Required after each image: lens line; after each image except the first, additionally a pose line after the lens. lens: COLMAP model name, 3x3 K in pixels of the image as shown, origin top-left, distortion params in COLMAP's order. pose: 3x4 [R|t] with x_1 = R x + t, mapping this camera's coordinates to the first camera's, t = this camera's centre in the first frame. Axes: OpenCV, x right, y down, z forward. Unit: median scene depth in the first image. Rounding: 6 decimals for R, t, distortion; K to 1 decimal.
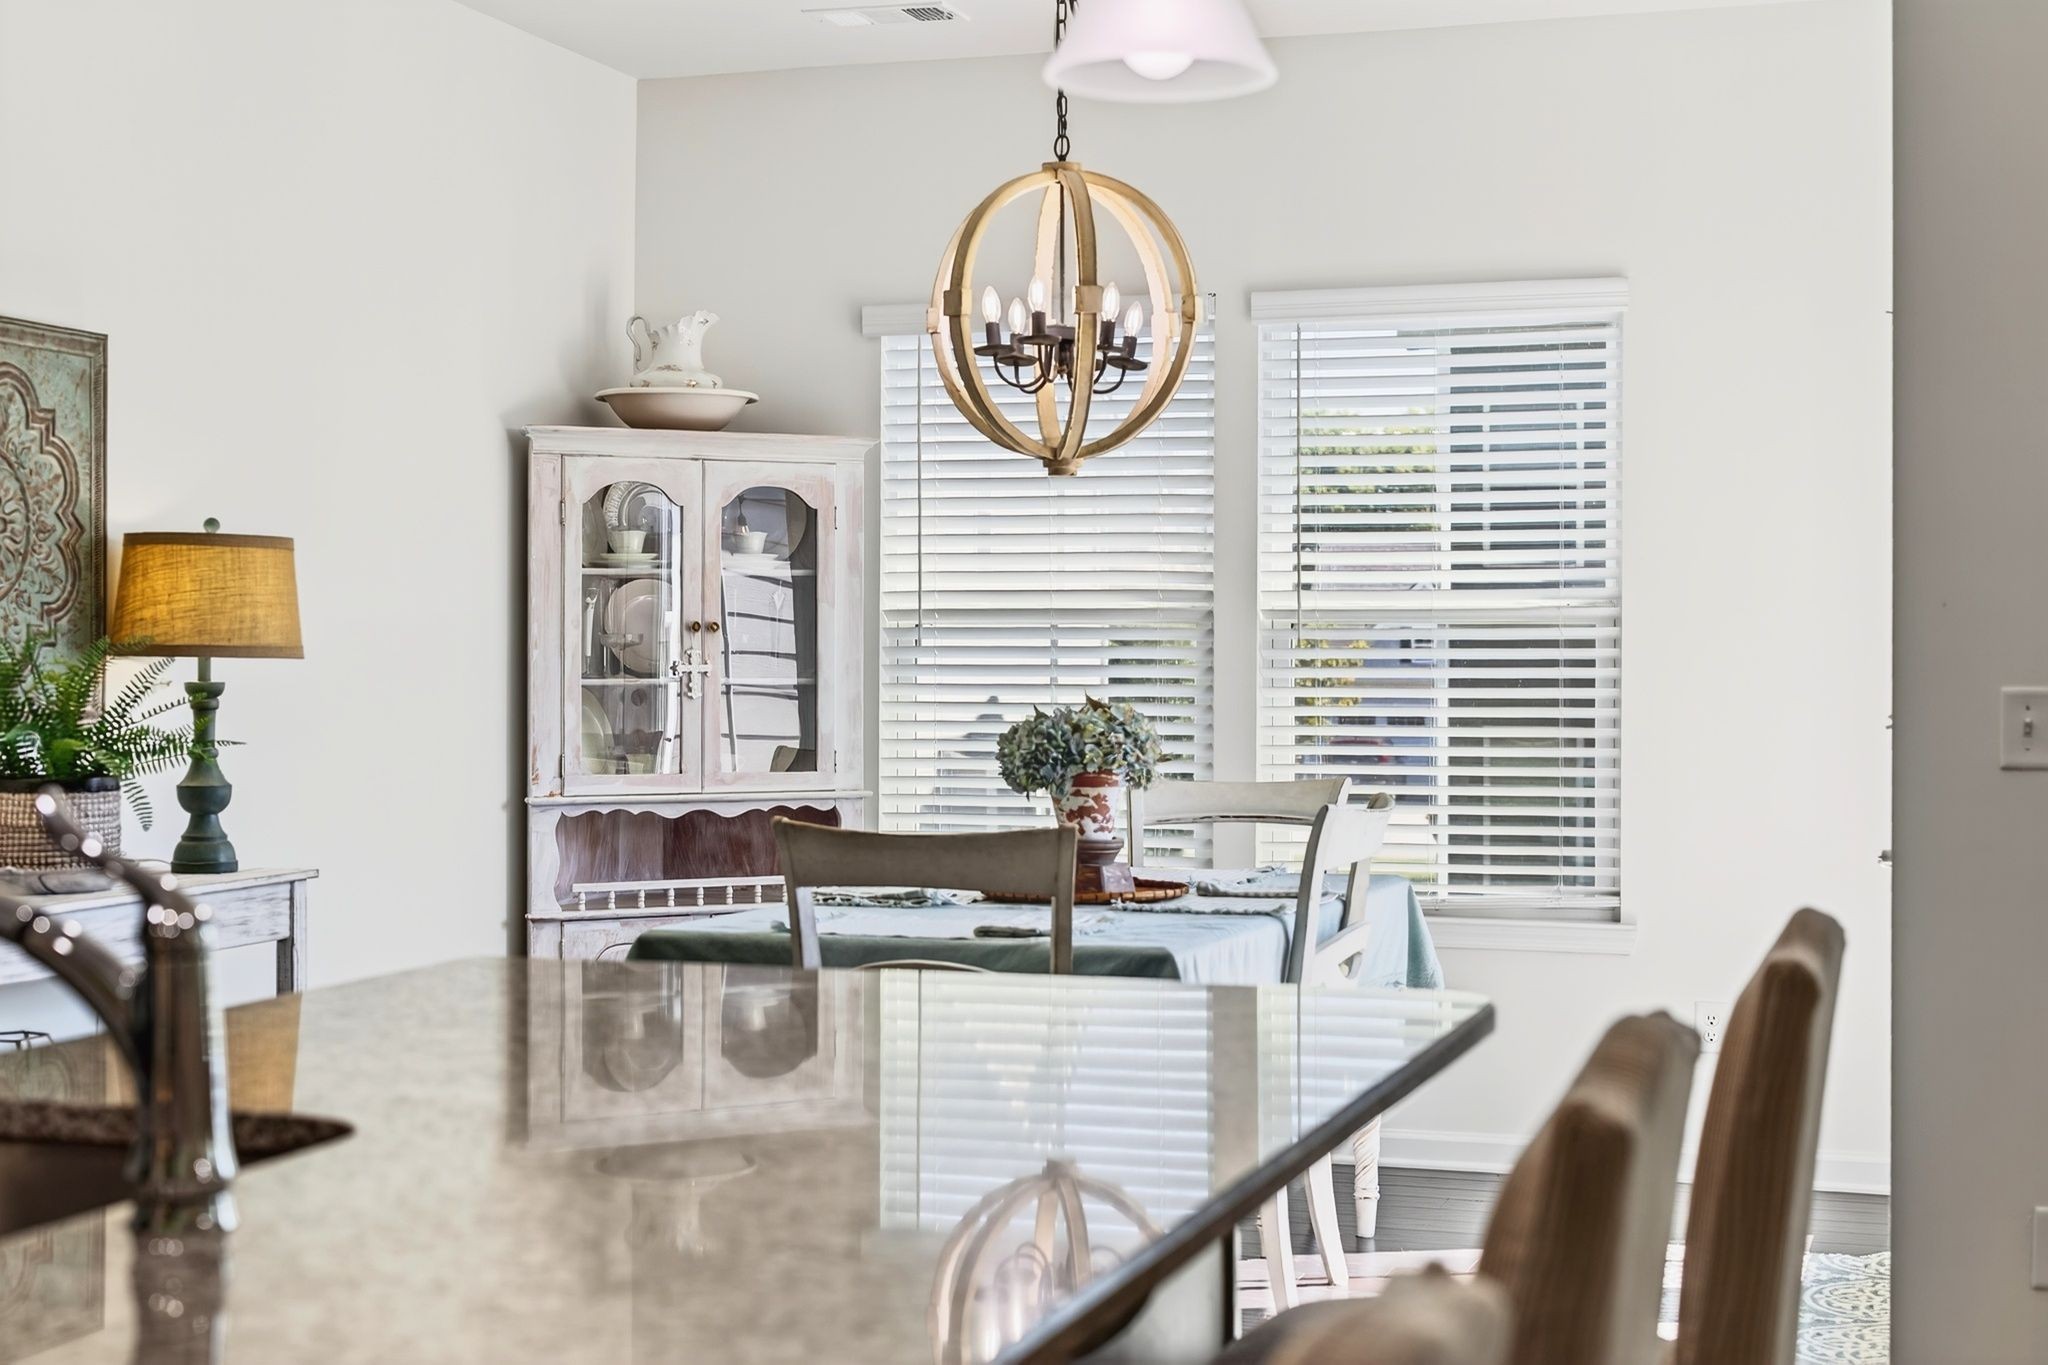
lens RADIAL K [[3010.3, 0, 1017.4], [0, 3010.3, 673.3], [0, 0, 1]] dist [-0.009379, 0.000000]
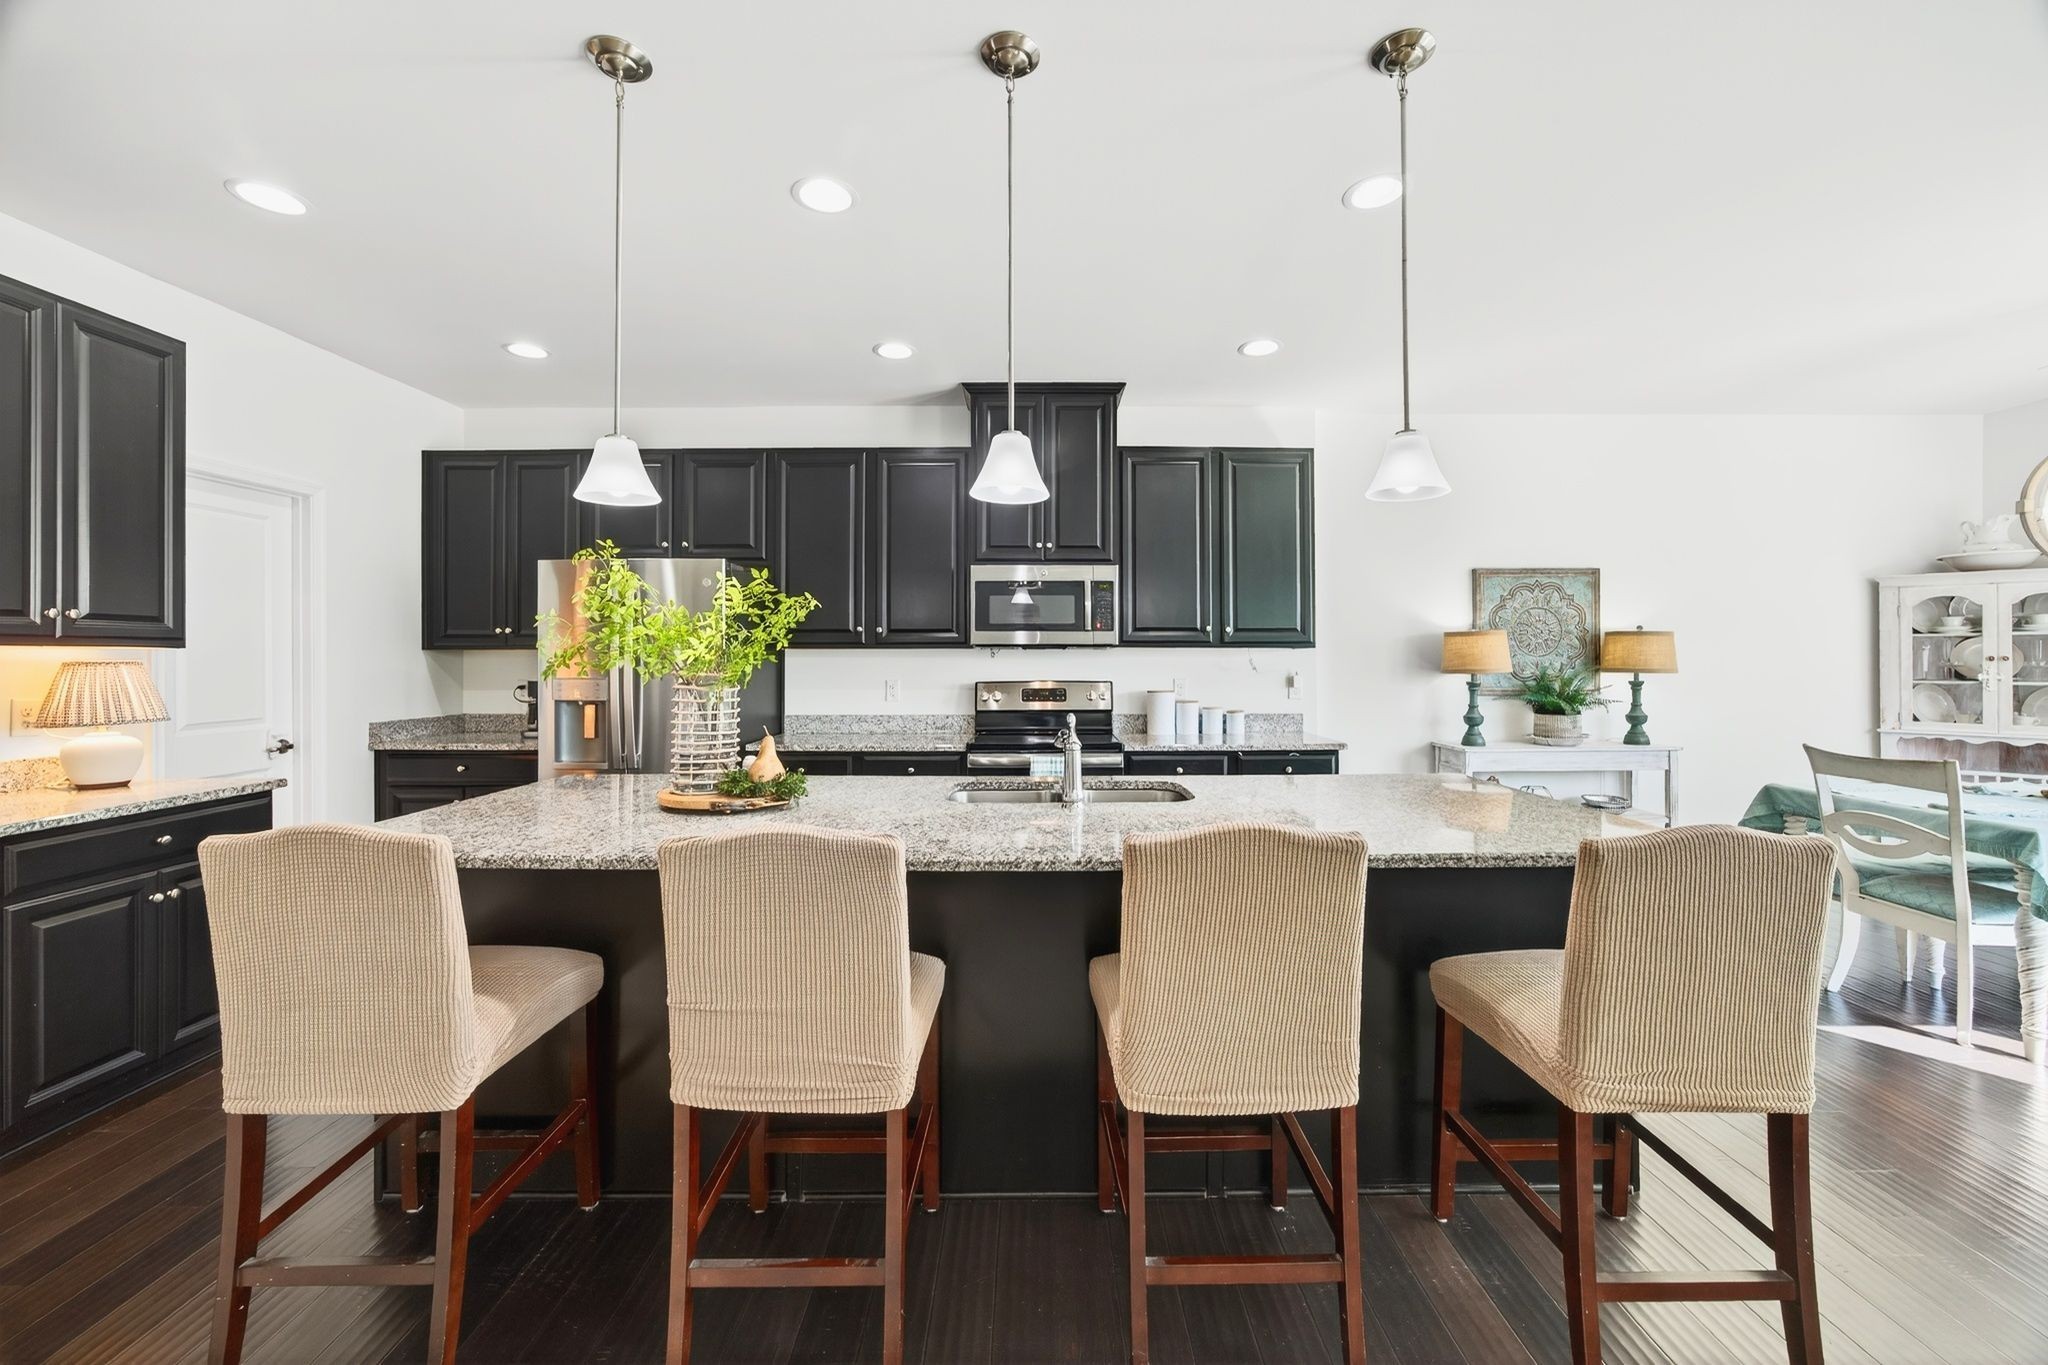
lens RADIAL K [[800.3, 0, 1036.4], [0, 800.3, 657.0], [0, 0, 1]] dist [0.001415, -0.000017]
pose [[0.330708, -0.004911, -0.943720, 0.280991], [-0.002263, 0.999979, -0.005997, -0.014448], [0.943731, 0.004119, 0.330690, 0.171798]]
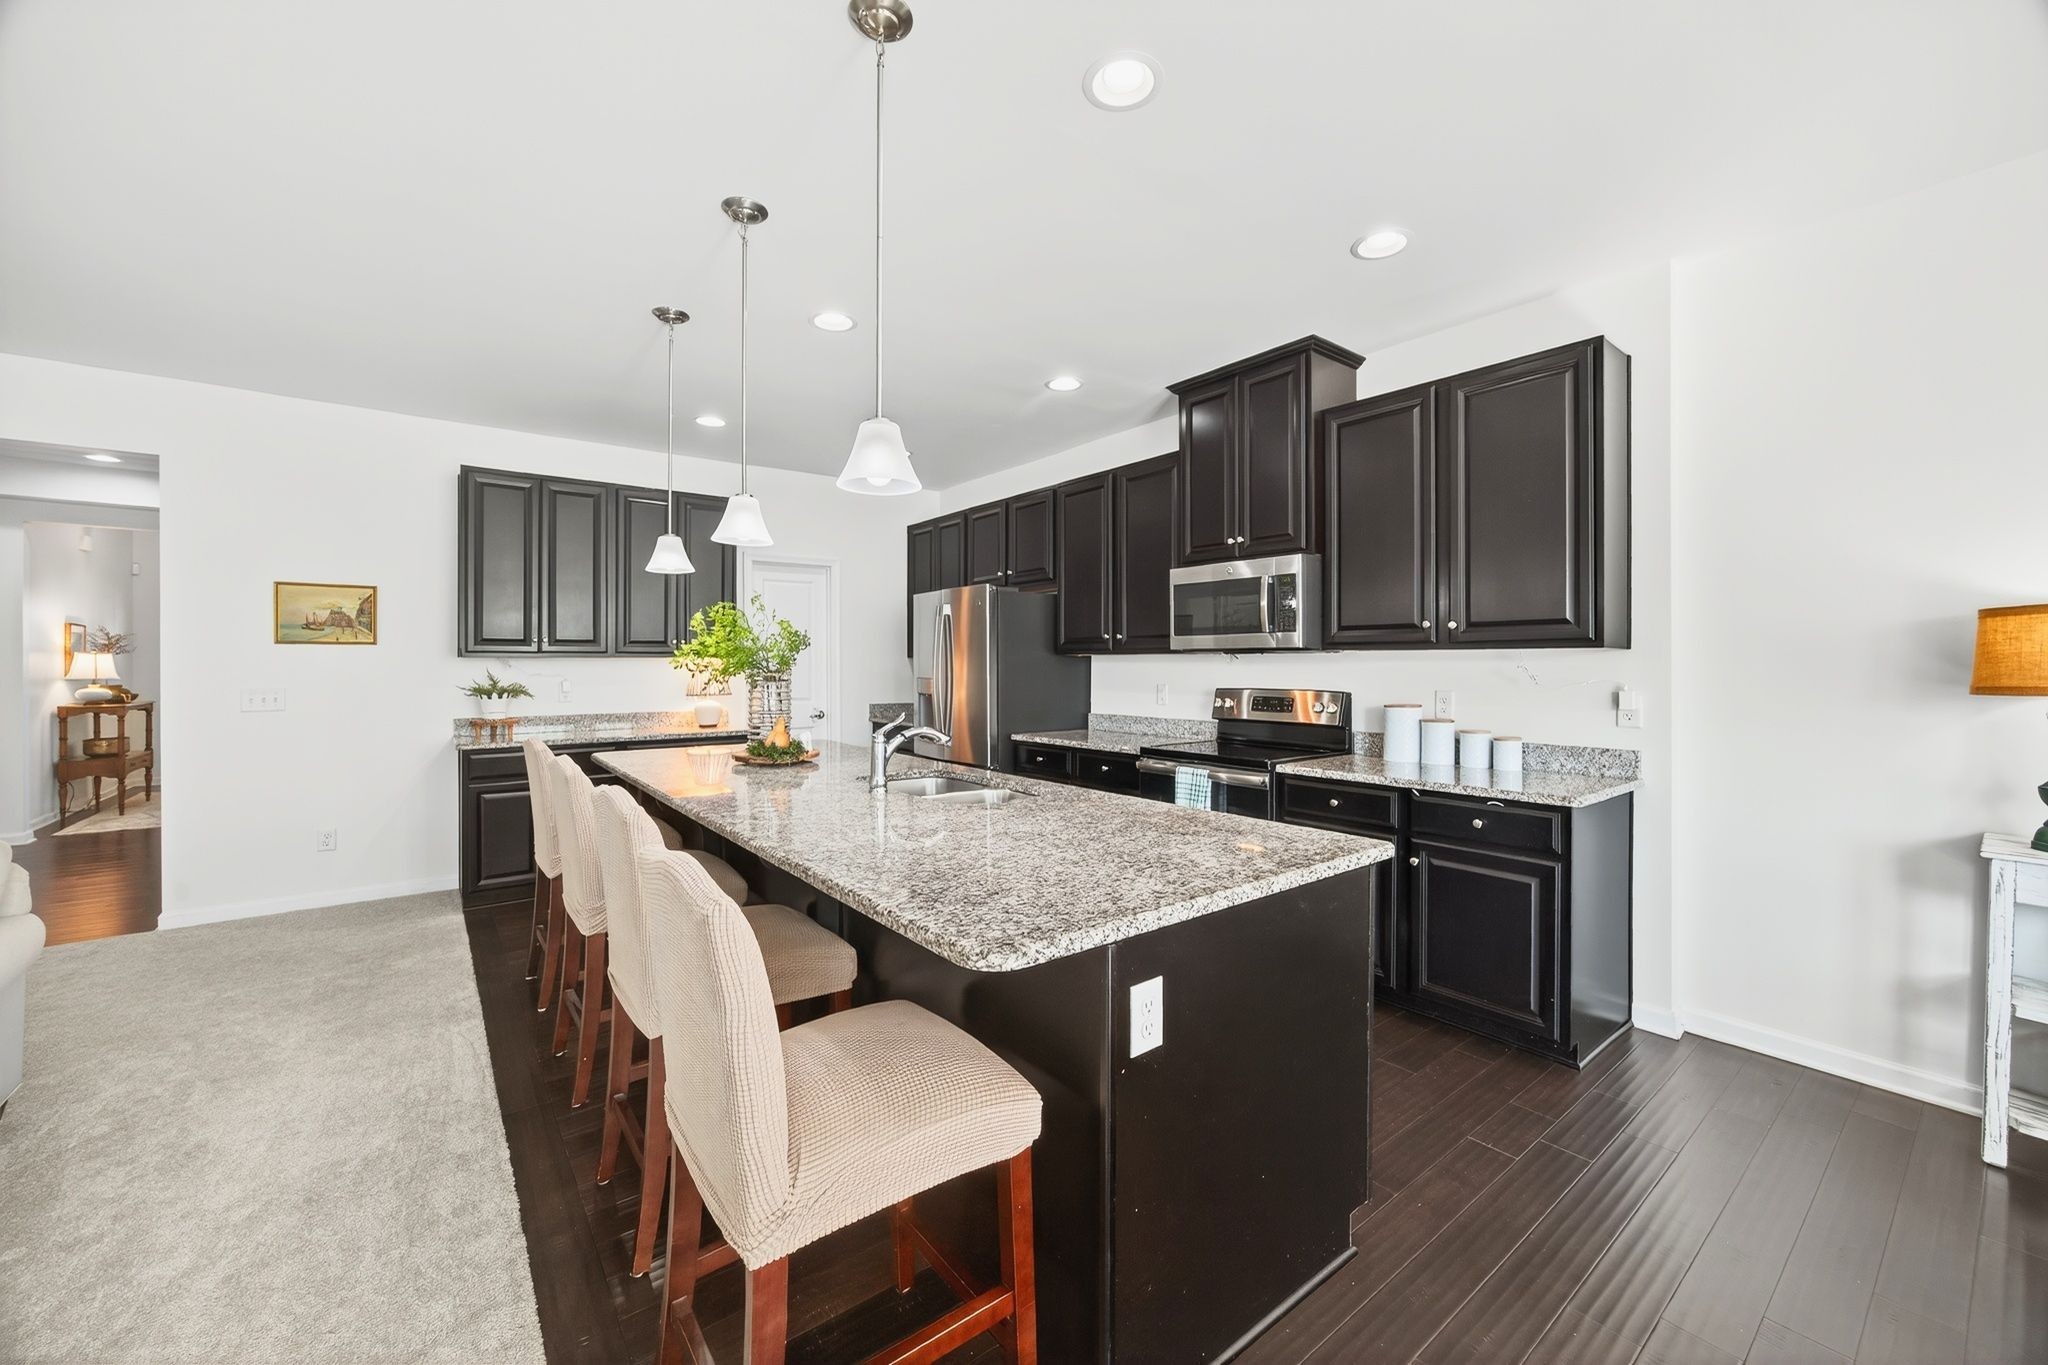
lens RADIAL K [[791.3, 0, 1039.4], [0, 791.3, 670.9], [0, 0, 1]] dist [-0.006179, 0.001590]
pose [[-0.542577, -0.001191, -0.840005, 0.240937], [-0.008002, 0.999961, 0.003751, -0.012758], [0.839968, 0.008757, -0.542565, 0.639298]]
